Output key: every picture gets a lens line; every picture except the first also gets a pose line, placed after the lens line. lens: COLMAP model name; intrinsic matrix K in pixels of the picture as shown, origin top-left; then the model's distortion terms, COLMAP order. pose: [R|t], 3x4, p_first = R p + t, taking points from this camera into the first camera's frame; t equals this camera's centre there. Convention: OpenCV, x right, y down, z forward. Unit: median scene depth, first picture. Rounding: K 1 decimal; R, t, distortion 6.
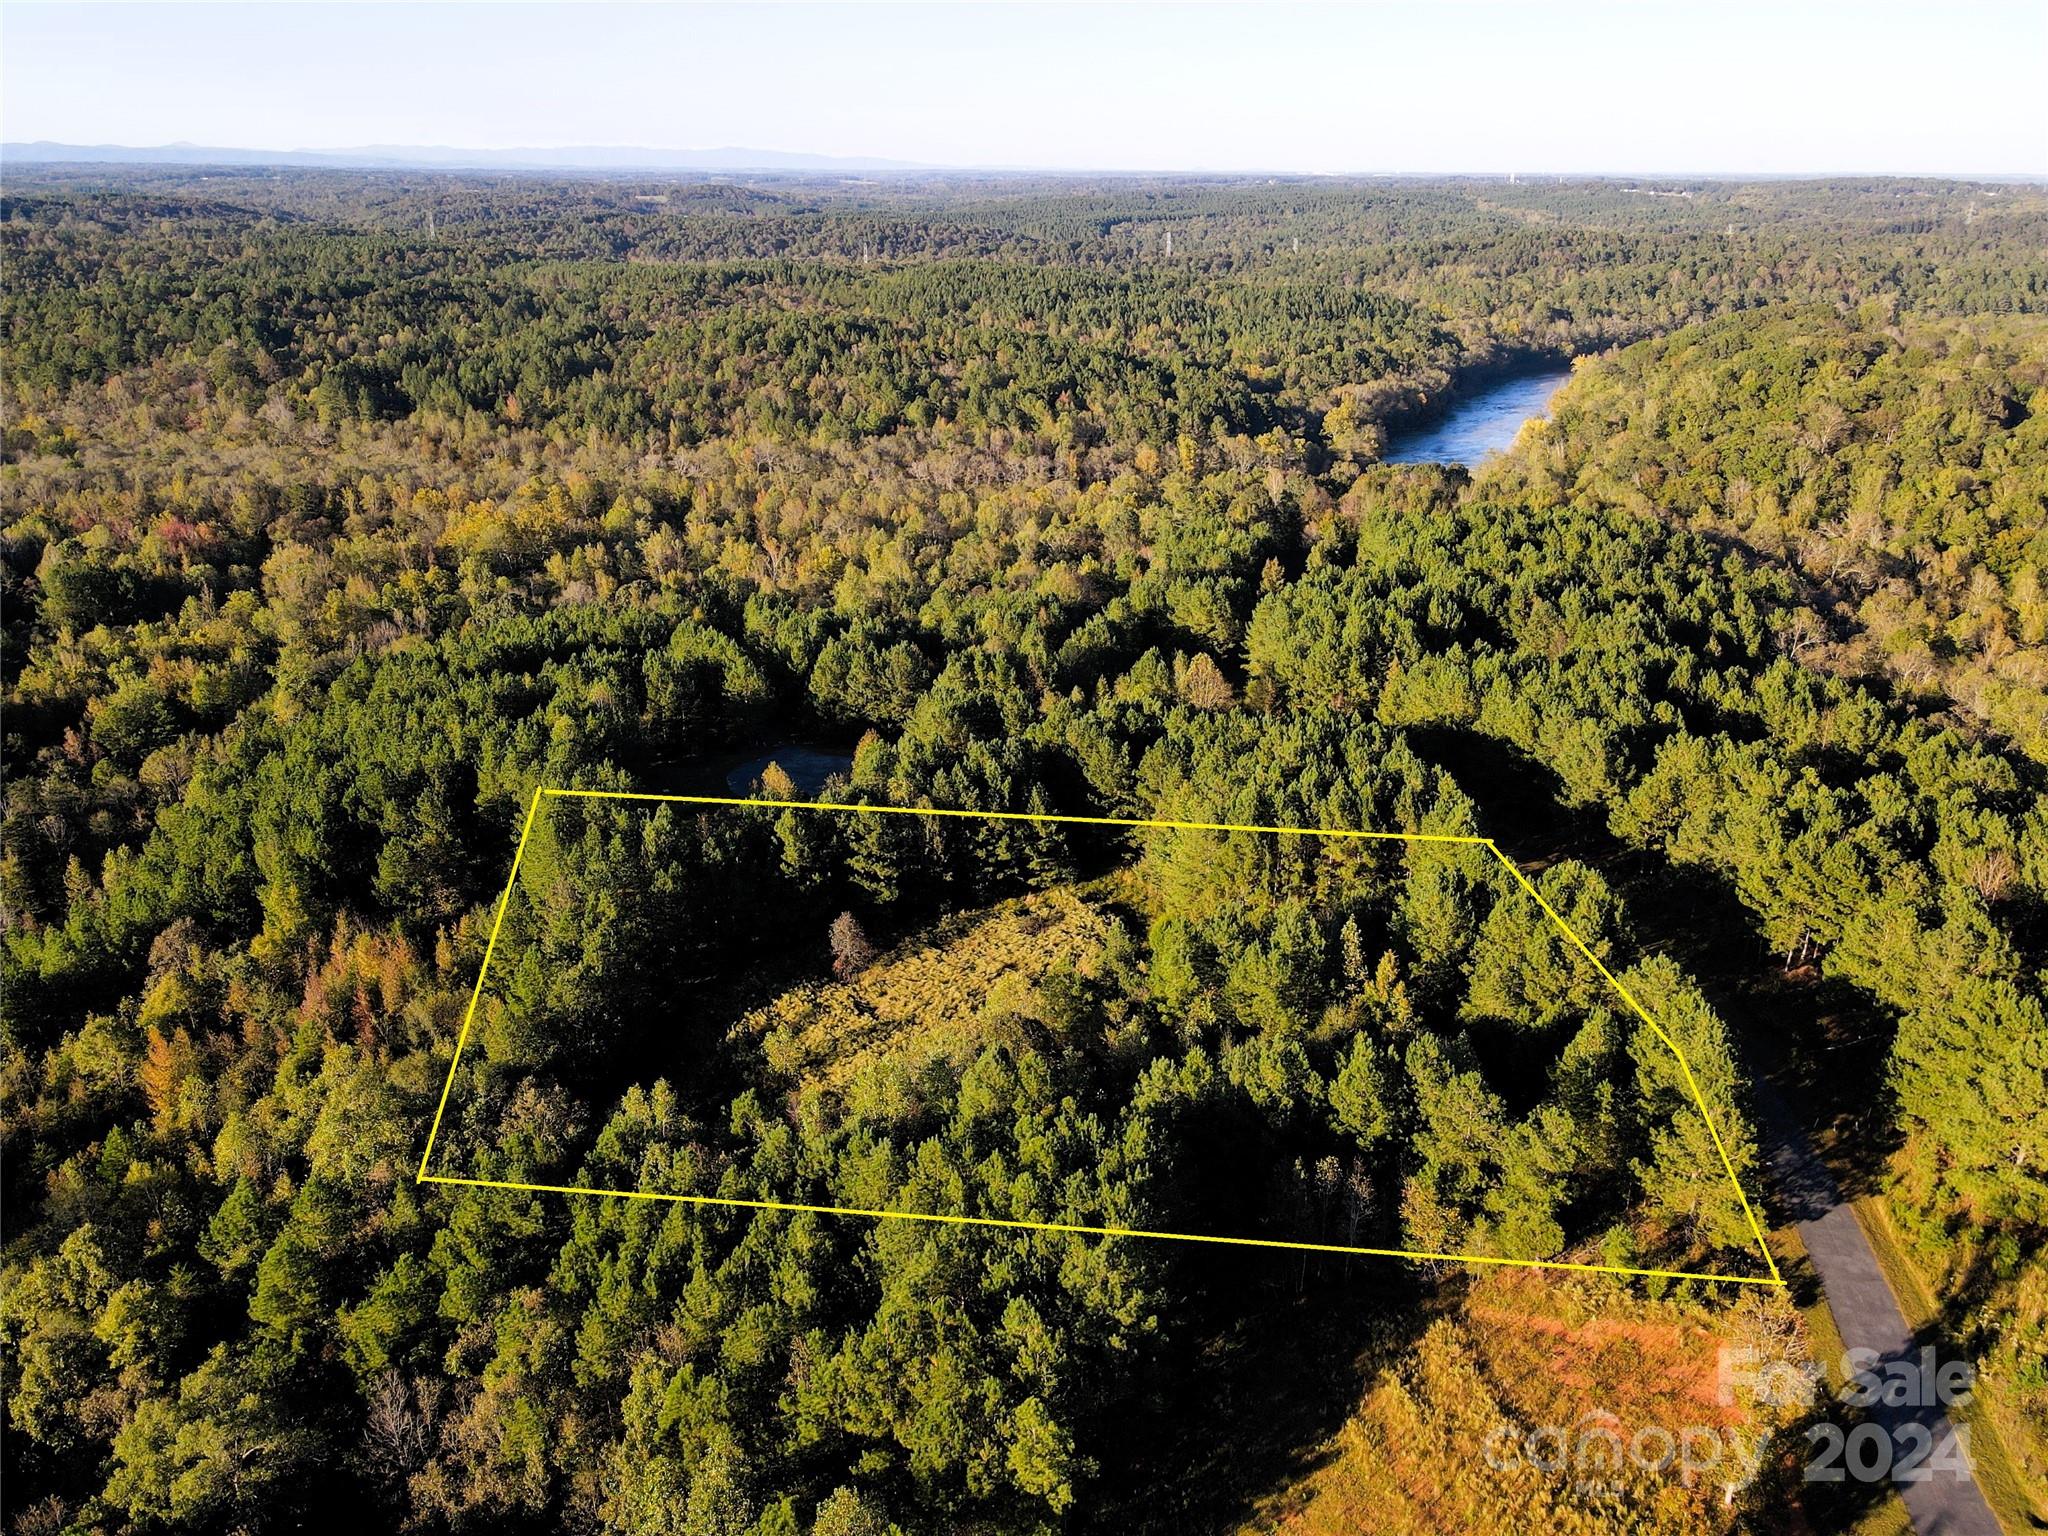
lens RADIAL K [[1497.7, 0, 1005.7], [0, 1497.7, 759.1], [0, 0, 1]] dist [0.003685, 0.021860]
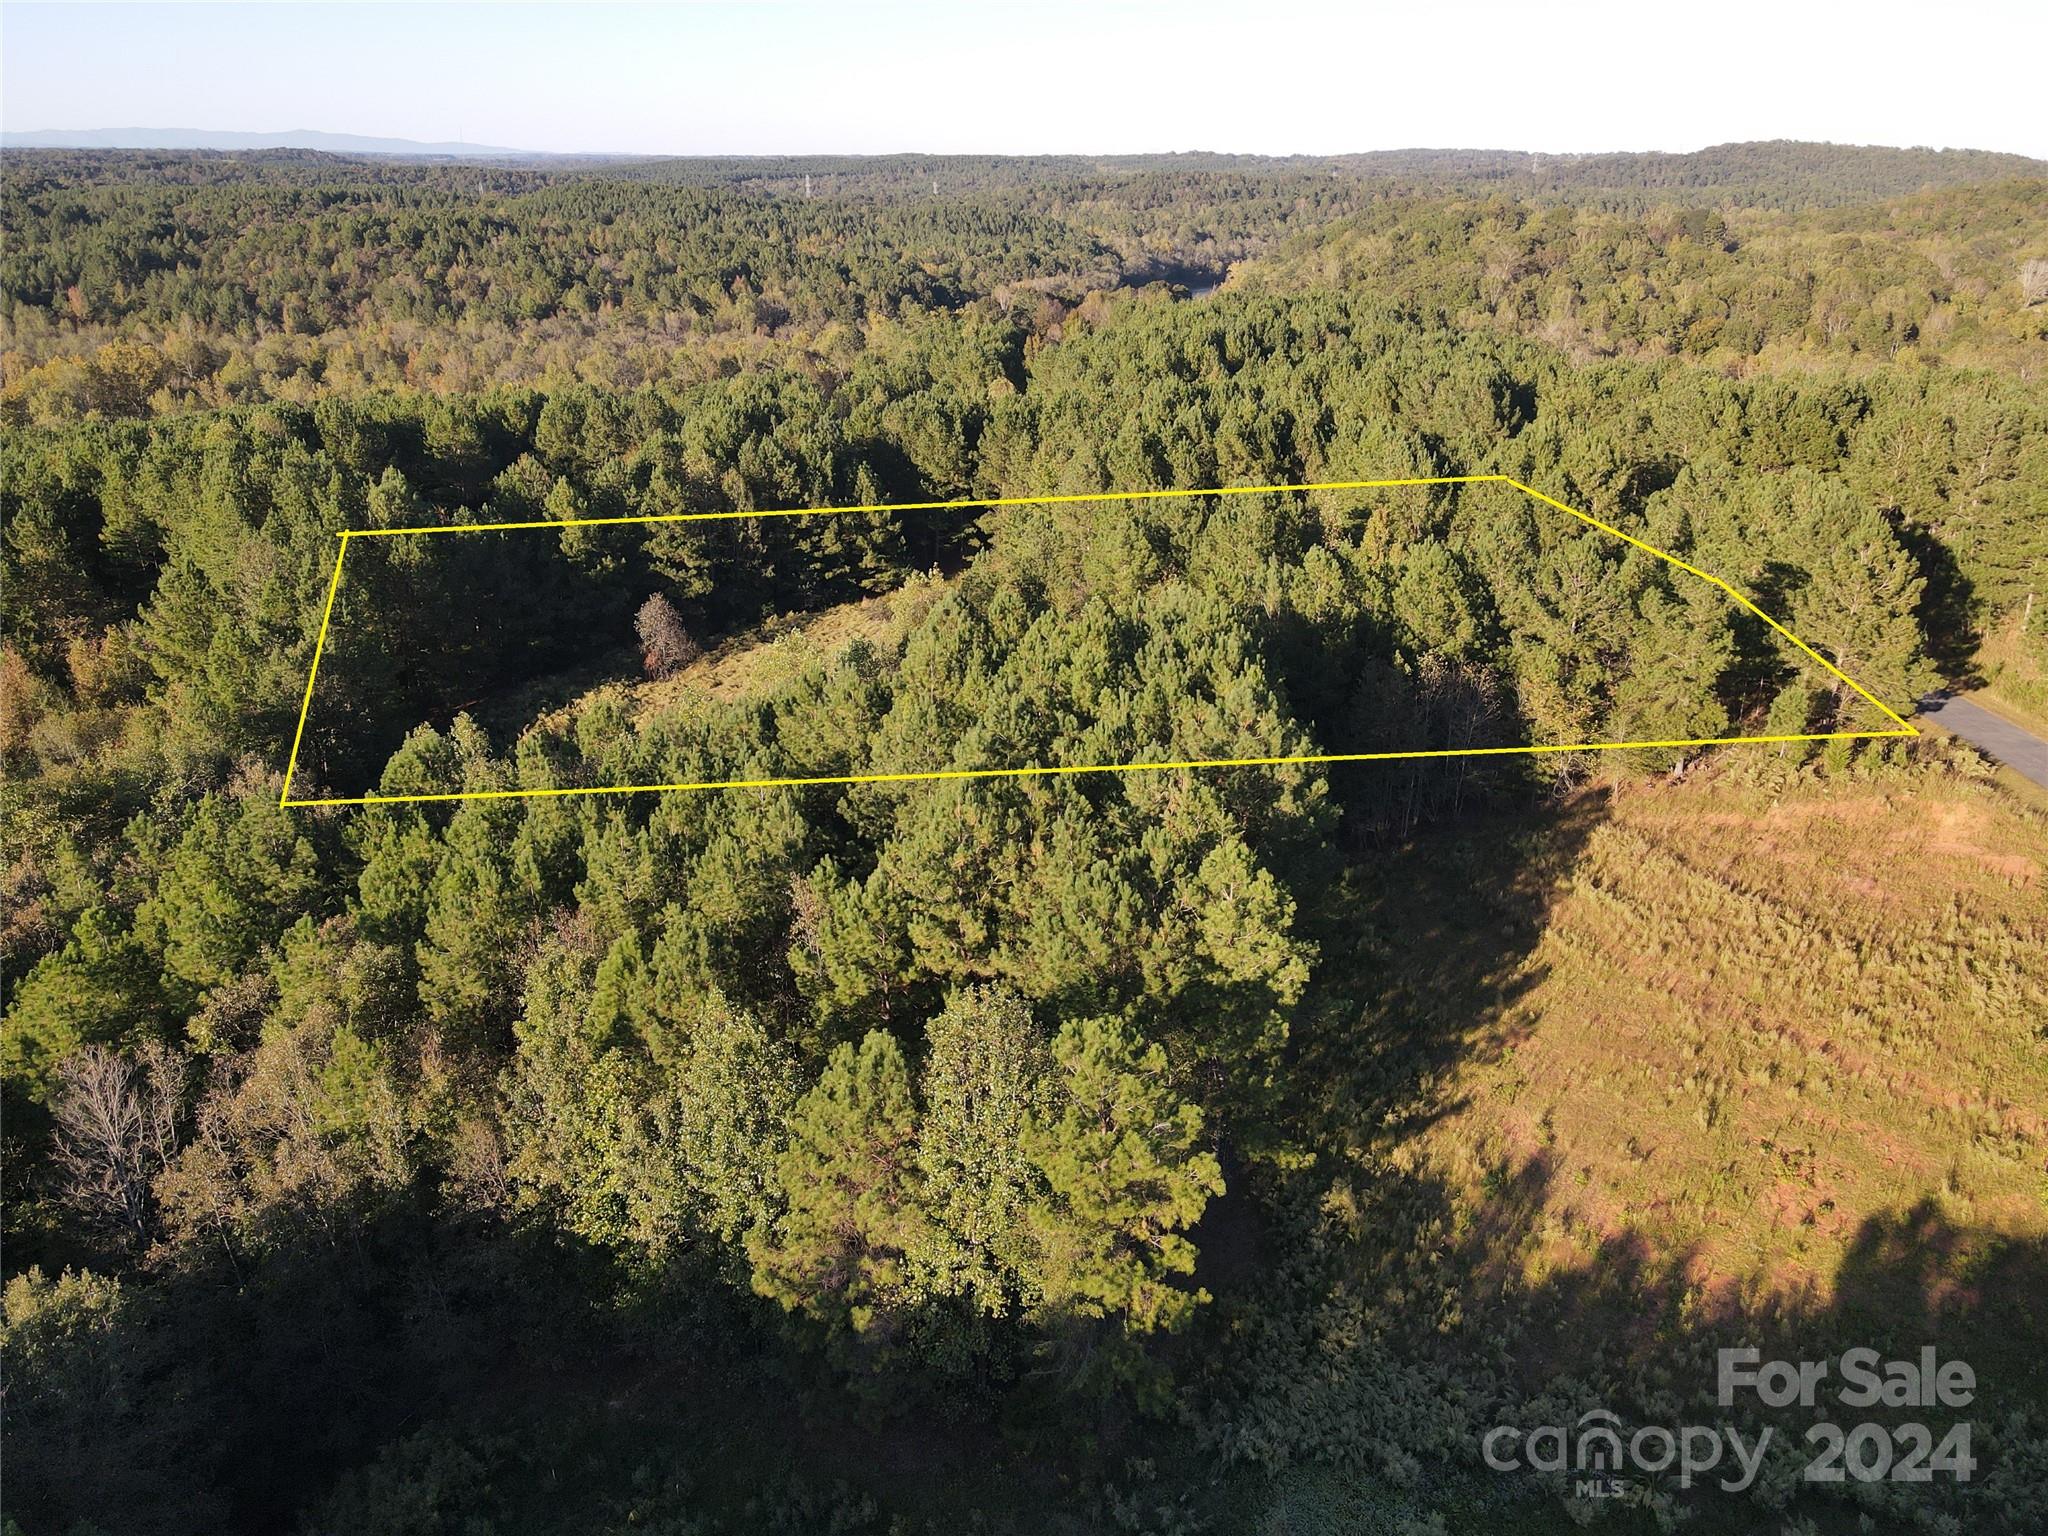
lens RADIAL K [[1497.7, 0, 1012.2], [0, 1497.7, 756.8], [0, 0, 1]] dist [0.003685, 0.021860]
pose [[0.970609, -0.086966, 0.224400, -0.074217], [0.086157, 0.996191, 0.013412, 0.131077], [-0.224712, 0.006316, 0.974405, 0.139245]]
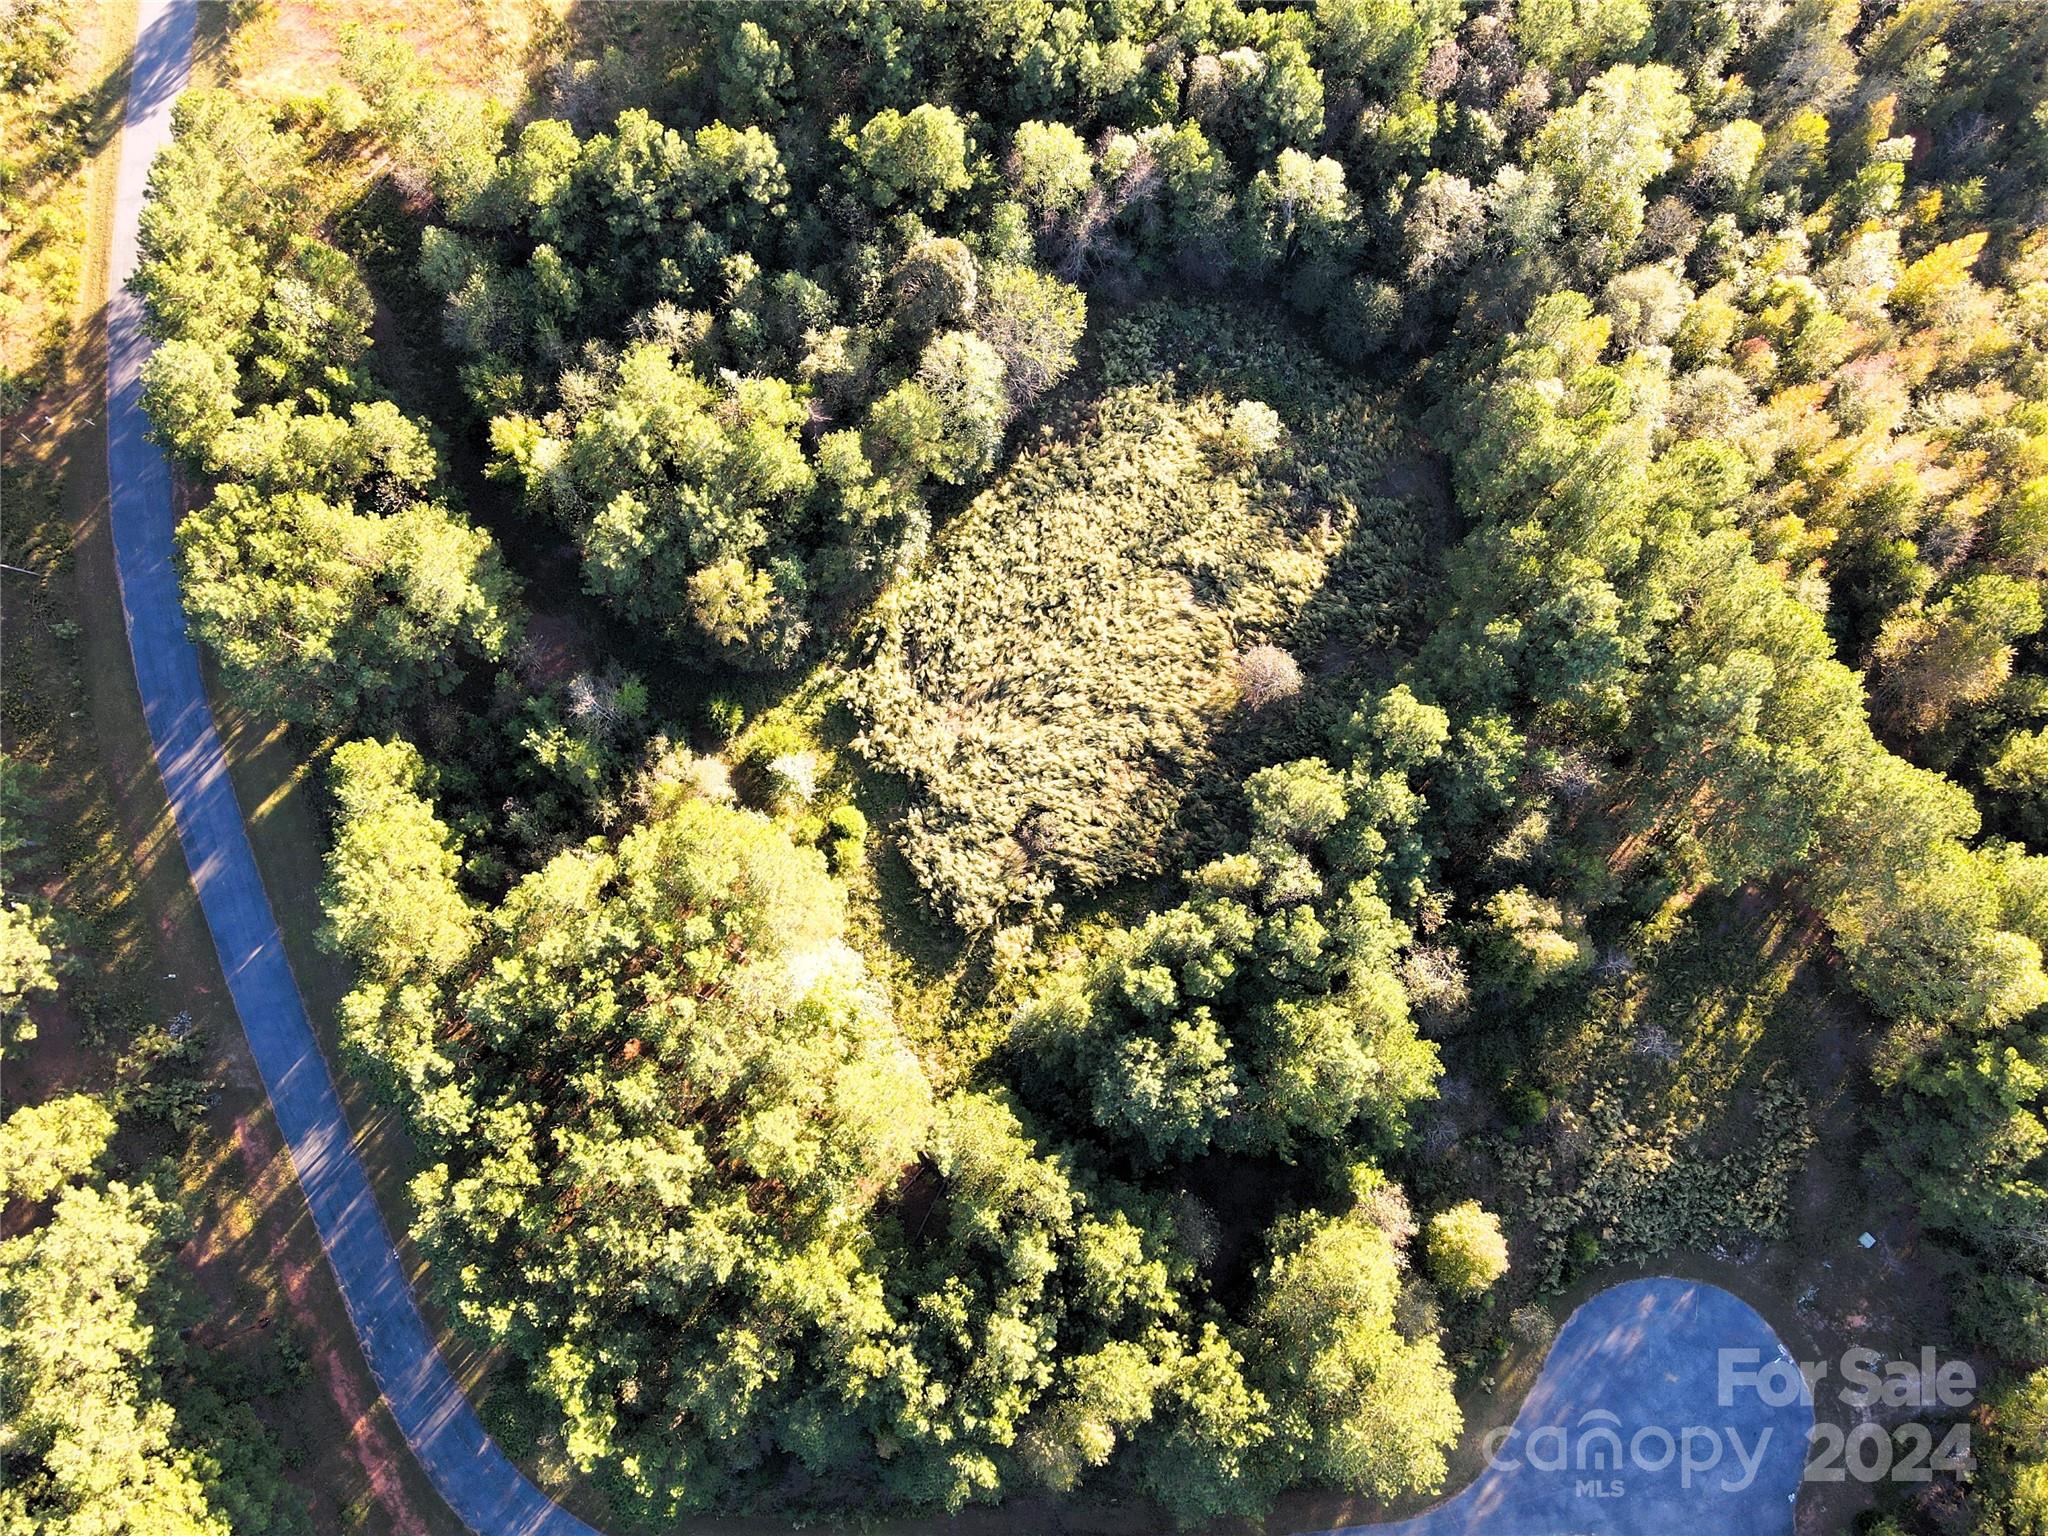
lens RADIAL K [[1497.7, 0, 1008.0], [0, 1497.7, 768.6], [0, 0, 1]] dist [0.003685, 0.021860]
pose [[-0.971701, 0.234023, -0.032105, 0.034008], [-0.070020, -0.155557, 0.985342, -0.393573], [0.225598, 0.959706, 0.167541, 0.613899]]
